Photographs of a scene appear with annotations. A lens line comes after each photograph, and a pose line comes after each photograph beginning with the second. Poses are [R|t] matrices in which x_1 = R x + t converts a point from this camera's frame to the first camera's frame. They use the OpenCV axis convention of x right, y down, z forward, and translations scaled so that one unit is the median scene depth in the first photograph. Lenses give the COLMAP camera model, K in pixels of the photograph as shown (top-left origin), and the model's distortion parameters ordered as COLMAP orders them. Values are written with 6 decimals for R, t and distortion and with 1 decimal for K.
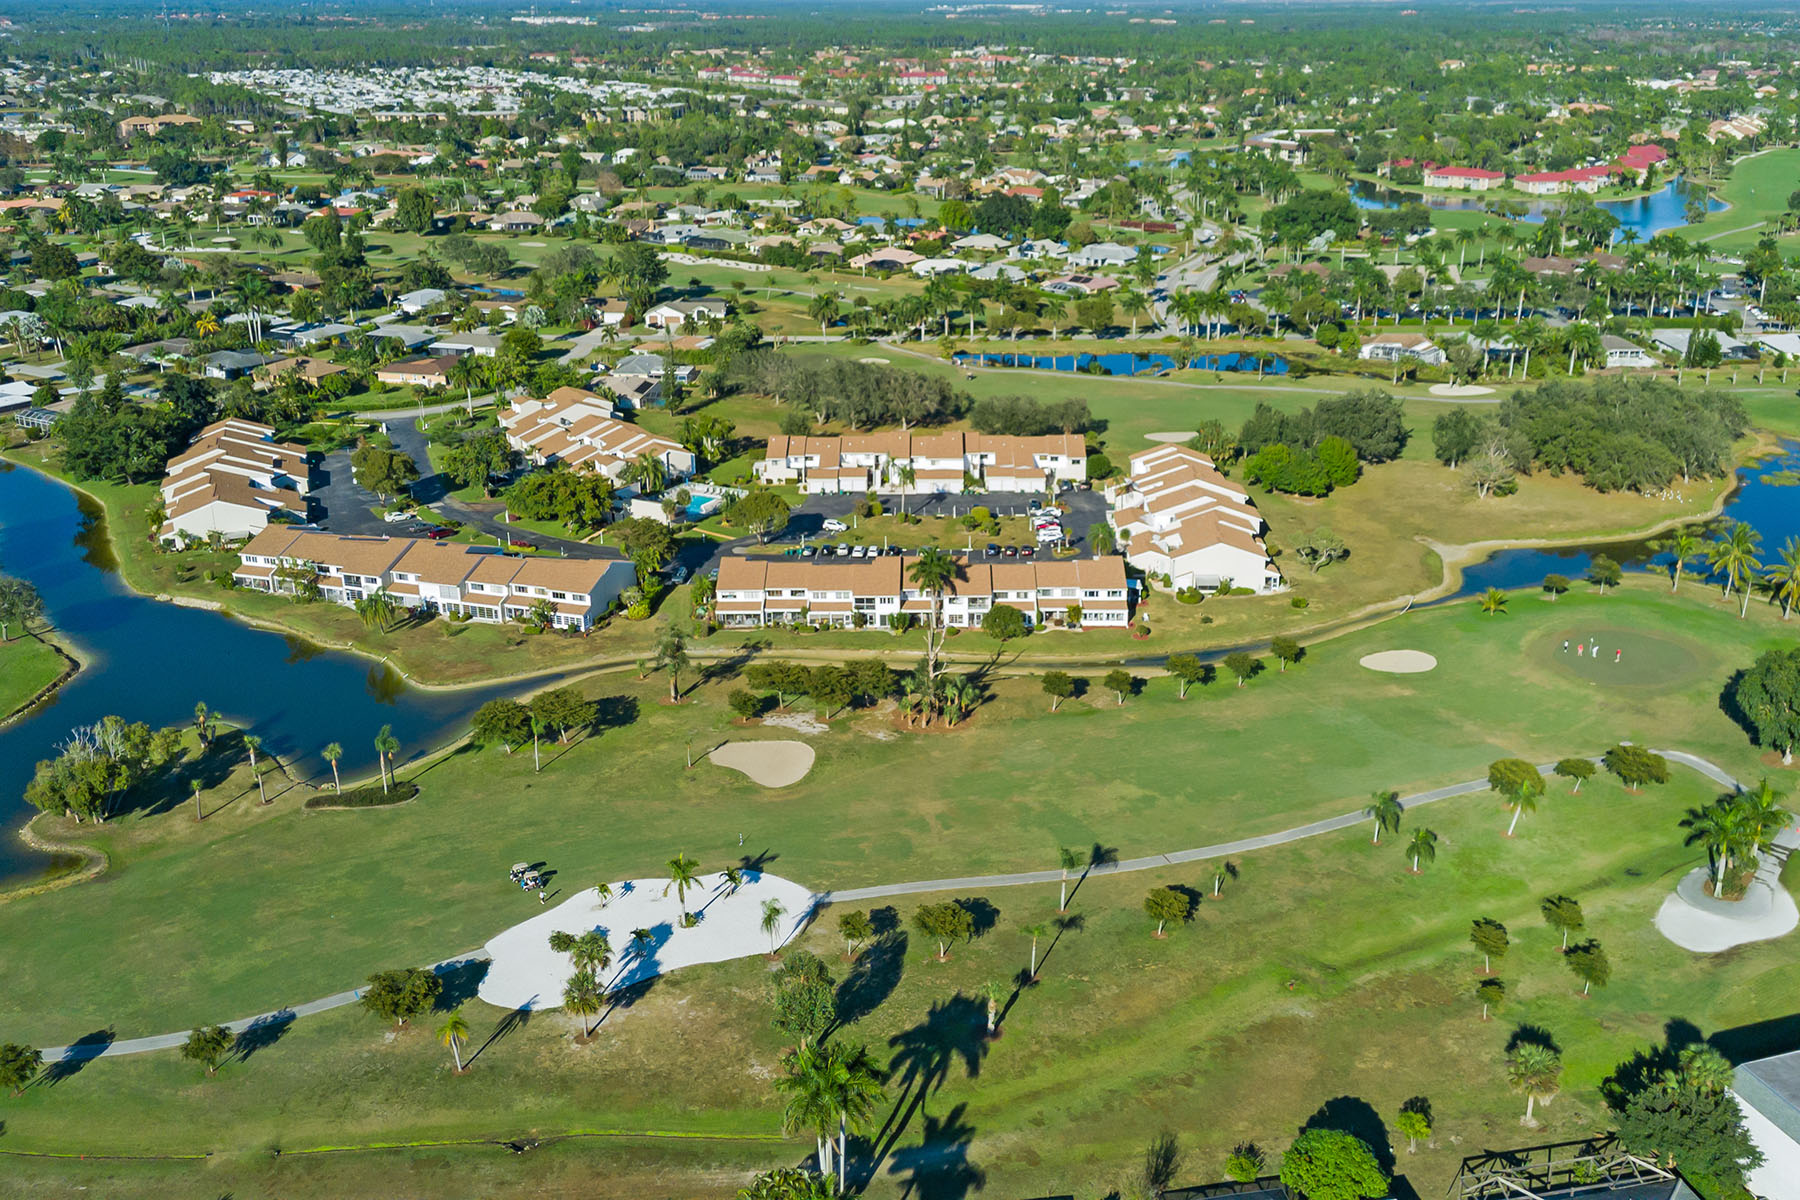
lens RADIAL K [[1648.6, 0, 924.8], [0, 1648.6, 591.5], [0, 0, 1]] dist [0.107925, -0.169877]
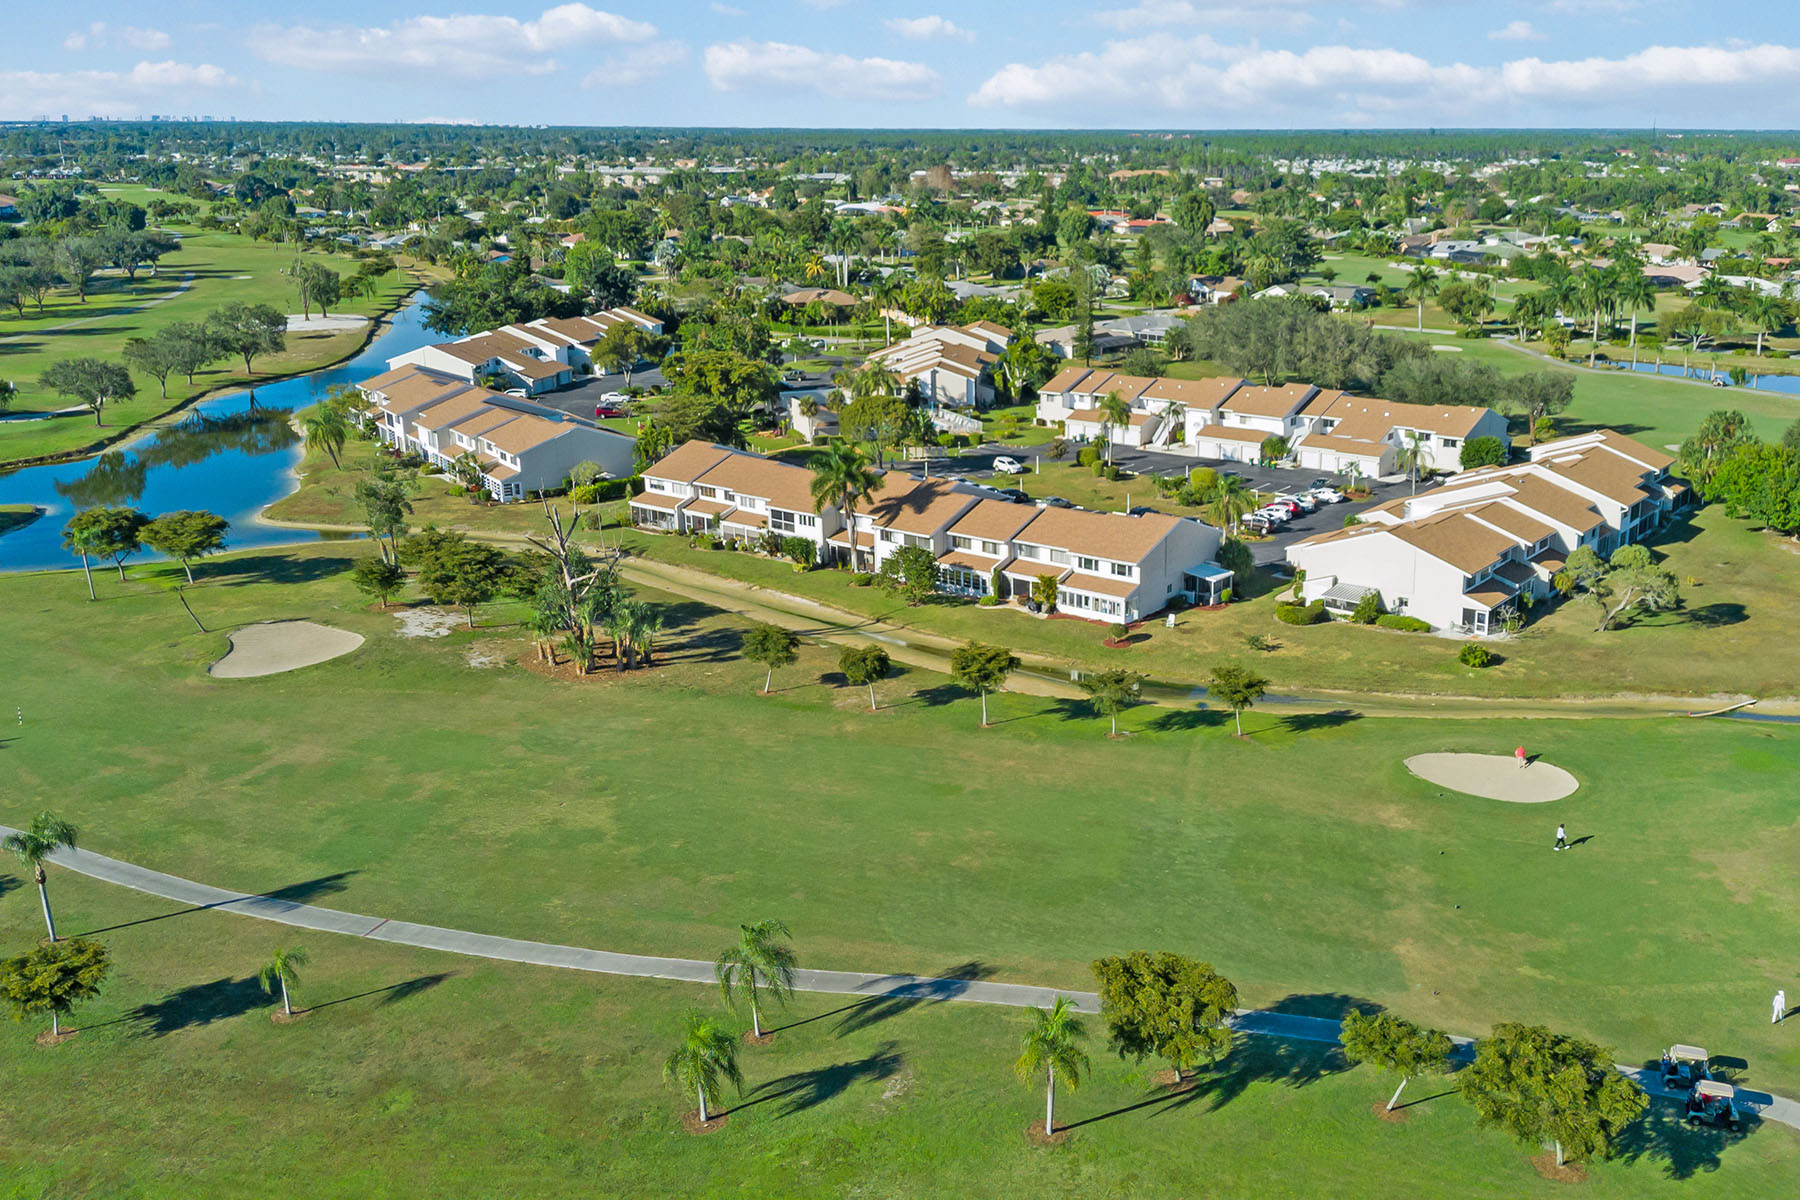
lens RADIAL K [[1544.7, 0, 1008.7], [0, 1544.7, 763.6], [0, 0, 1]] dist [0.052851, -0.059310]
pose [[0.809496, 0.224817, -0.542378, 0.343166], [-0.205679, 0.973832, 0.096682, 0.020453], [0.549920, 0.033292, 0.834553, 0.461137]]
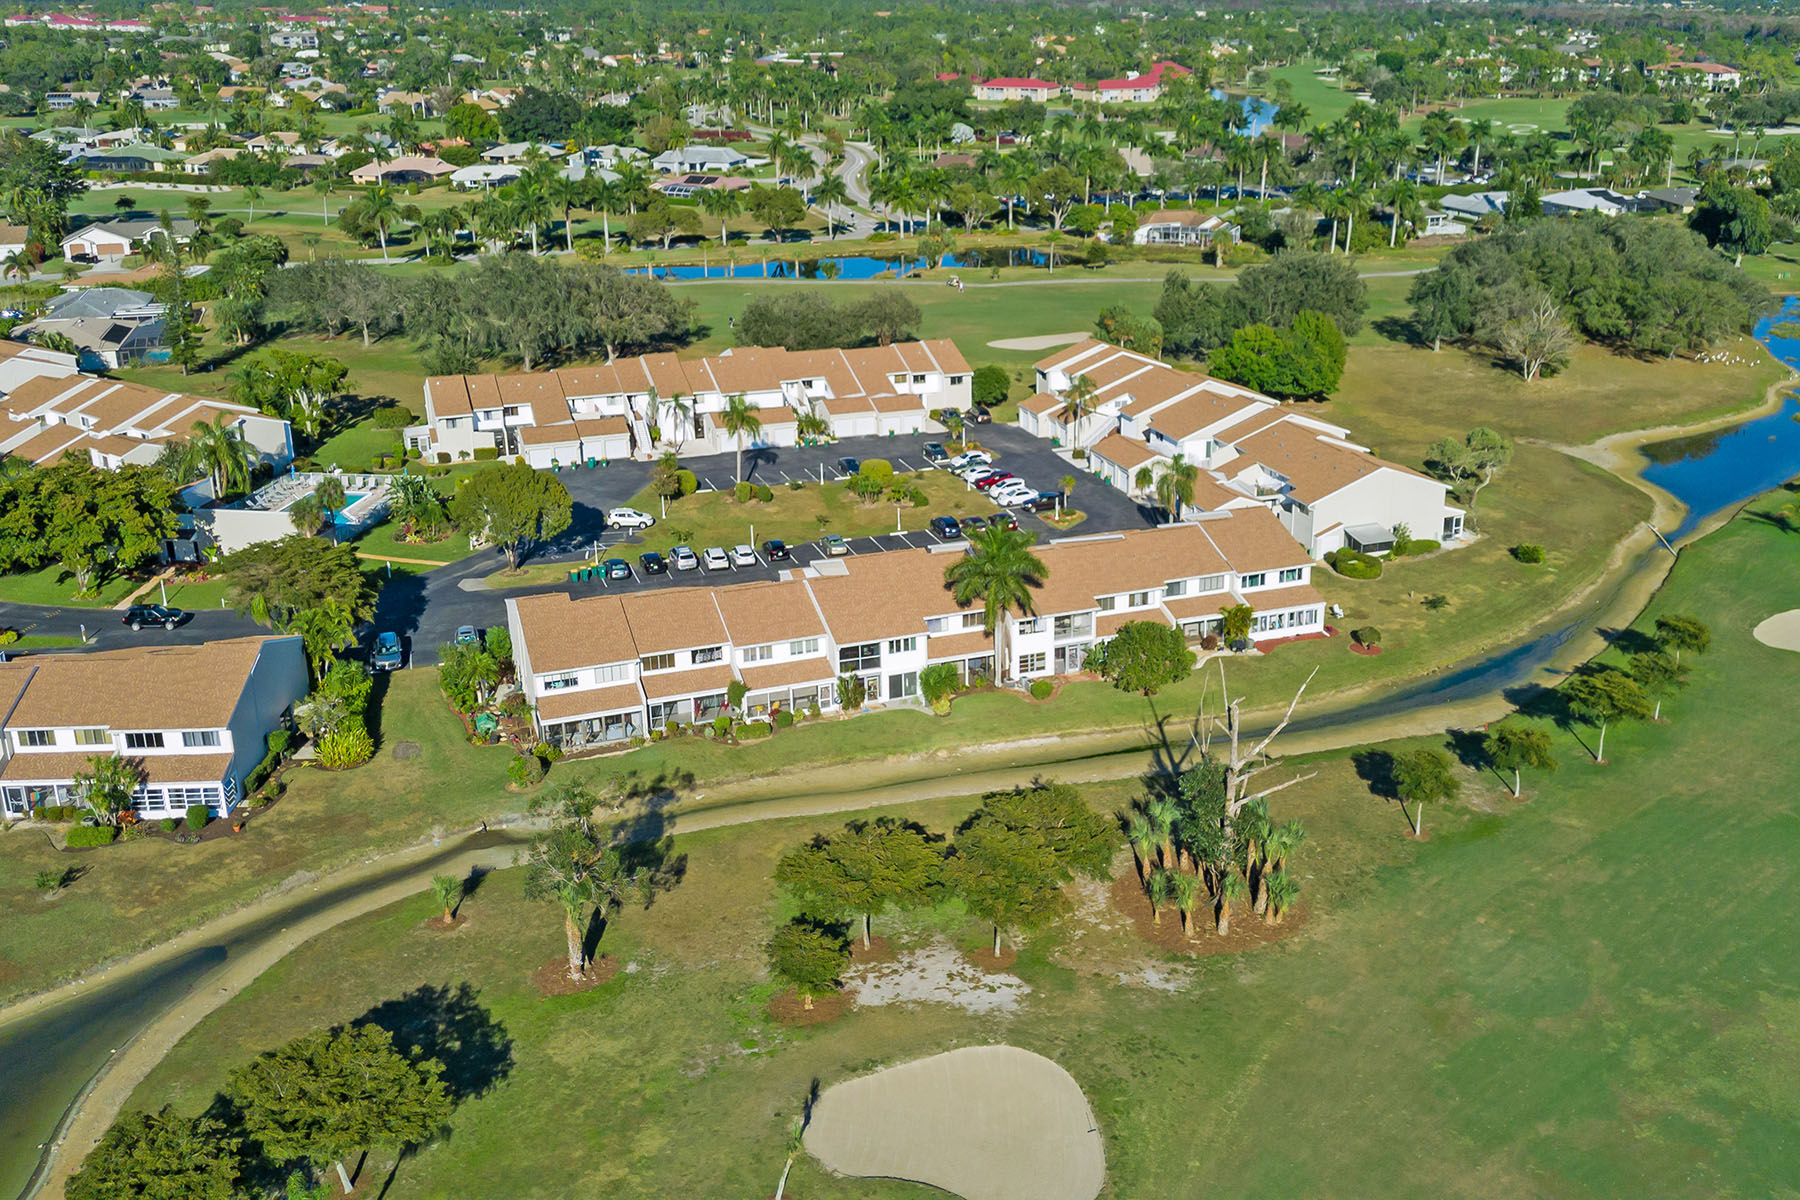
lens RADIAL K [[1648.6, 0, 924.8], [0, 1648.6, 591.5], [0, 0, 1]] dist [0.107925, -0.169877]
pose [[0.932185, -0.122941, 0.340465, -0.154350], [0.122572, 0.992200, 0.022682, -0.017304], [-0.340598, 0.020587, 0.939984, 0.472022]]
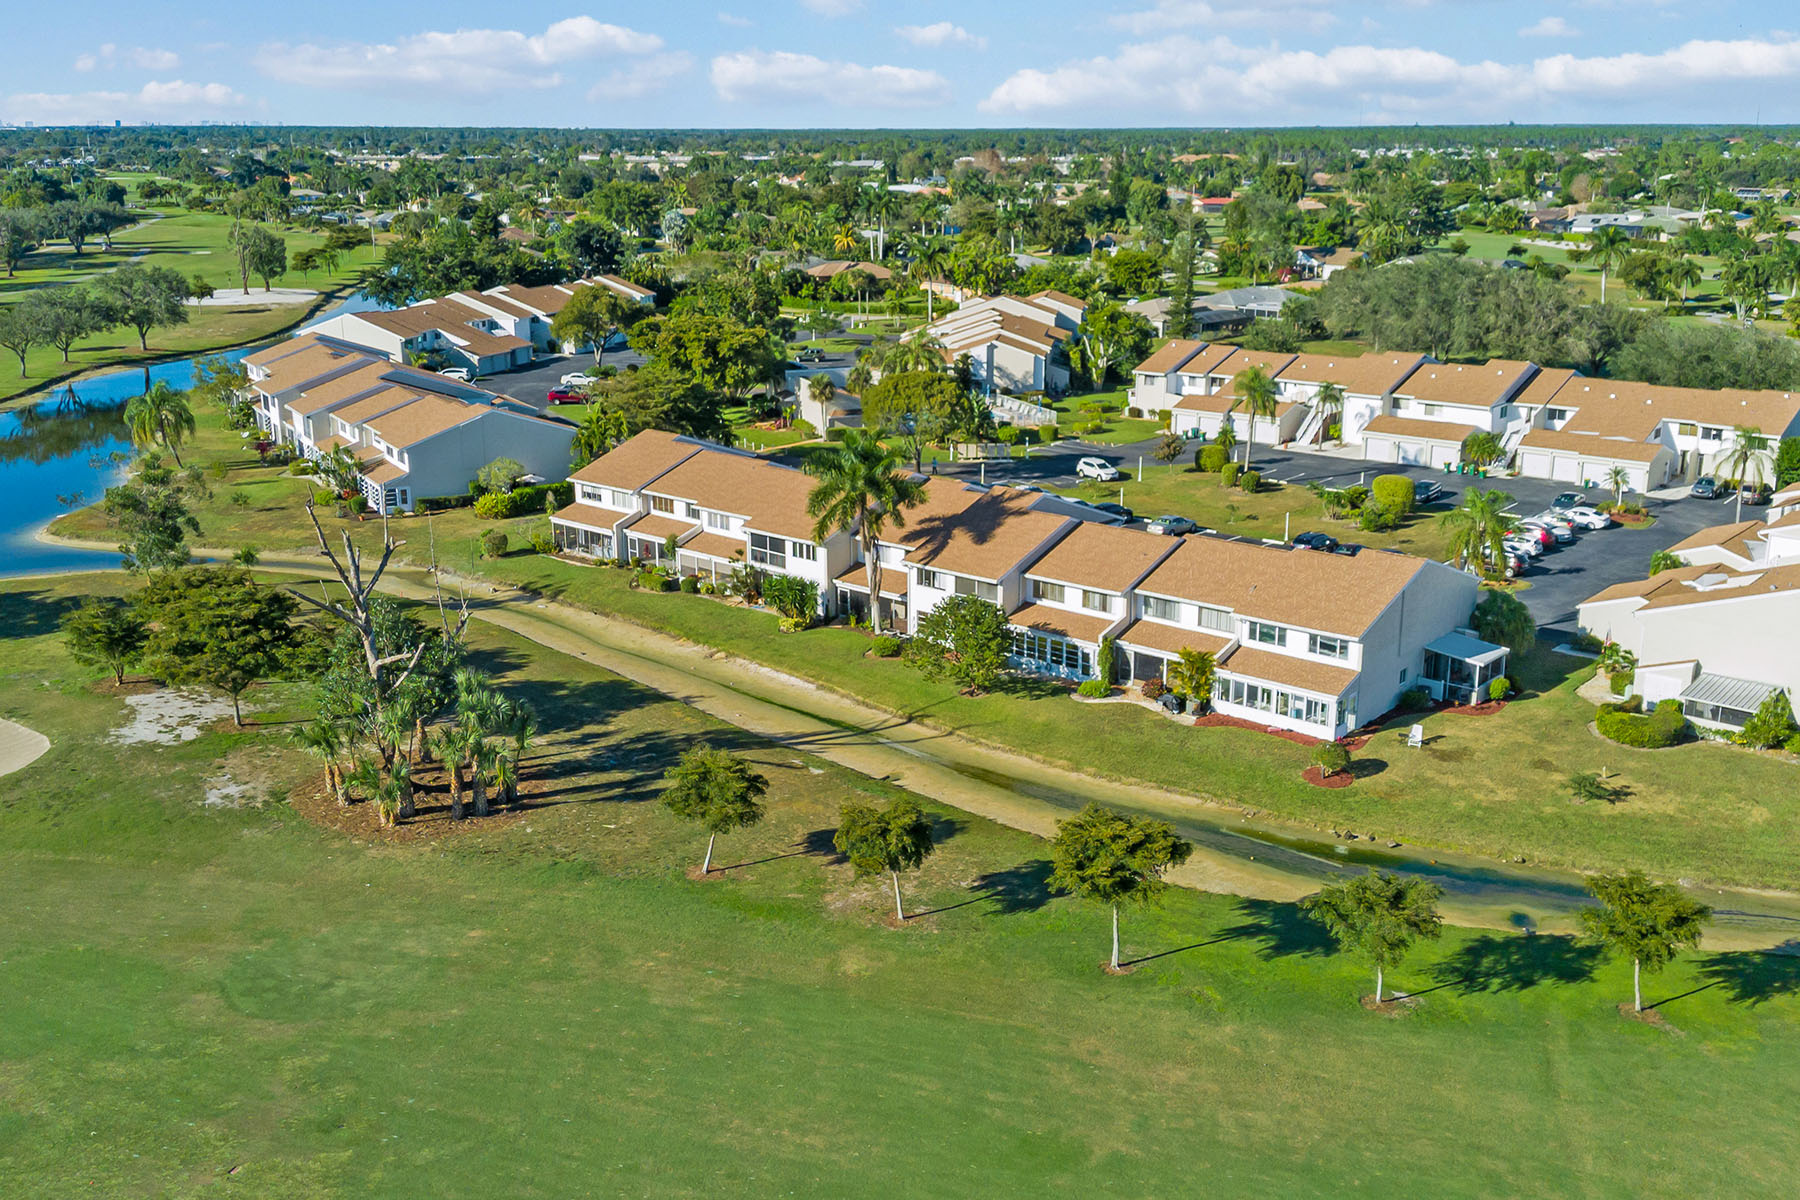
lens RADIAL K [[1648.6, 0, 924.8], [0, 1648.6, 591.5], [0, 0, 1]] dist [0.107925, -0.169877]
pose [[0.763334, 0.172289, -0.622605, 0.229461], [-0.221313, 0.975202, -0.001477, 0.008267], [0.606911, 0.138917, 0.782535, 0.595344]]
